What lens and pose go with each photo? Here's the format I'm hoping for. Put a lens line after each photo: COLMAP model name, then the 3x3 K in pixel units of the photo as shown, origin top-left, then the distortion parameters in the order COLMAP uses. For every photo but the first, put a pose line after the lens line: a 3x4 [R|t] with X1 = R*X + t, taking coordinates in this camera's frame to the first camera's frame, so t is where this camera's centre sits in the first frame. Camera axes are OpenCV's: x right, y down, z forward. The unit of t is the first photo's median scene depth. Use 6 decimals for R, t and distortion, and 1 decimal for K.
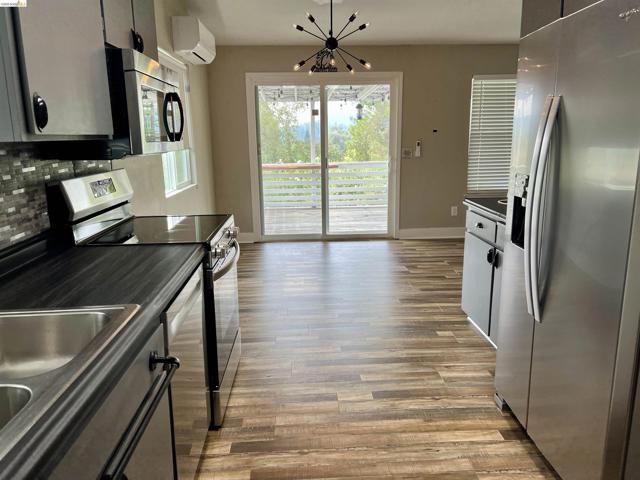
lens RADIAL K [[486.3, 0, 318.1], [0, 486.3, 243.2], [0, 0, 1]] dist [0.026048, -0.019416]
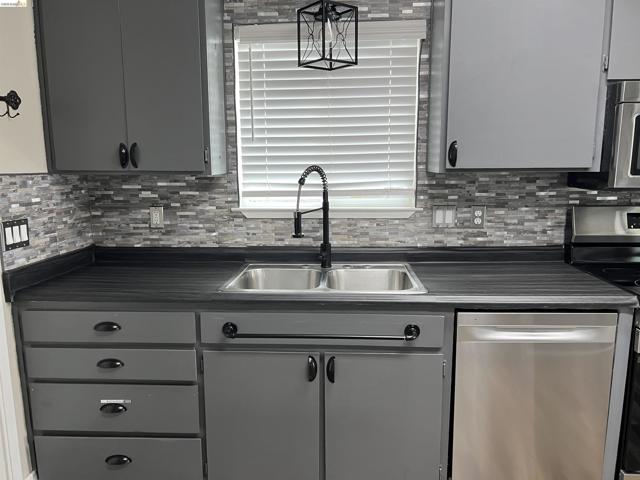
lens RADIAL K [[486.3, 0, 320.2], [0, 486.3, 239.3], [0, 0, 1]] dist [0.026048, -0.019416]
pose [[-0.096717, 0.180215, -0.978861, 0.510246], [-0.213448, 0.956835, 0.197250, -0.118597], [0.972155, 0.228013, -0.054076, 0.397259]]
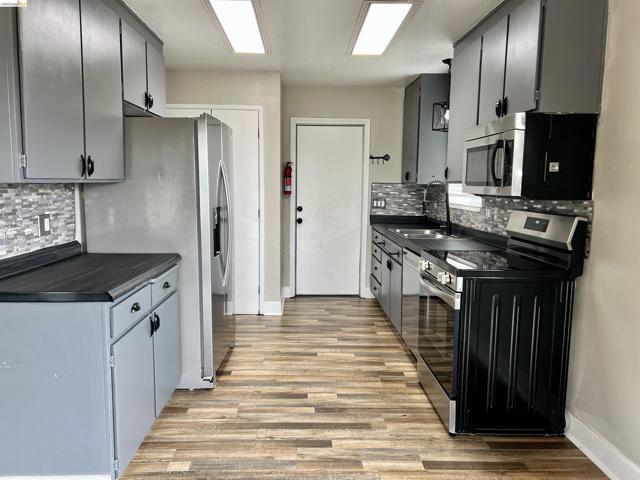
lens RADIAL K [[486.3, 0, 317.8], [0, 486.3, 239.5], [0, 0, 1]] dist [0.026048, -0.019416]
pose [[-0.999936, 0.005173, 0.010090, 0.072688], [0.008208, 0.944167, 0.329366, -0.444395], [-0.007823, 0.329428, -0.944148, 2.007158]]
